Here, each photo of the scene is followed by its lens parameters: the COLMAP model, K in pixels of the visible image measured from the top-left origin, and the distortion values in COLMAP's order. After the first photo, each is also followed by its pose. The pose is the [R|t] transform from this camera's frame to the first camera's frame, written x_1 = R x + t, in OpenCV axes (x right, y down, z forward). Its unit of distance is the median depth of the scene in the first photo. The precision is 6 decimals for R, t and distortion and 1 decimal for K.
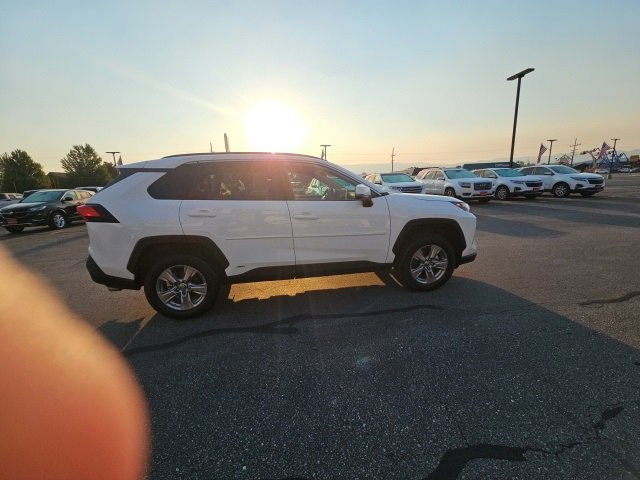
lens RADIAL K [[260.7, 0, 318.2], [0, 260.7, 239.3], [0, 0, 1]] dist [0.007152, -0.007602]
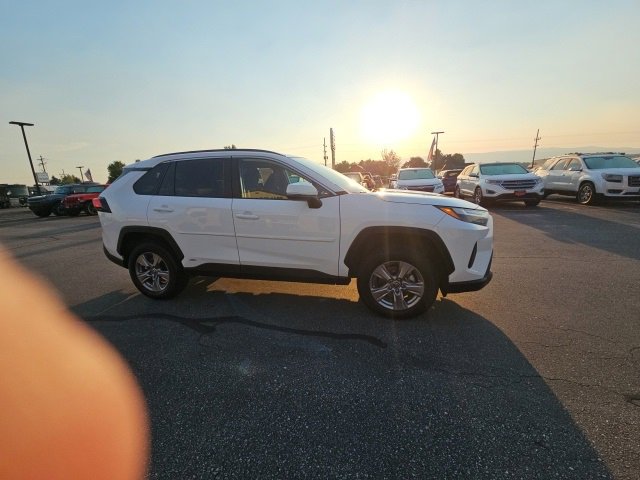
lens RADIAL K [[260.7, 0, 318.2], [0, 260.7, 239.1], [0, 0, 1]] dist [0.007152, -0.007602]
pose [[0.915464, 0.088708, -0.392501, 0.515693], [-0.077991, 0.996018, 0.043202, -0.057988], [0.394770, -0.008939, 0.918736, 0.205025]]
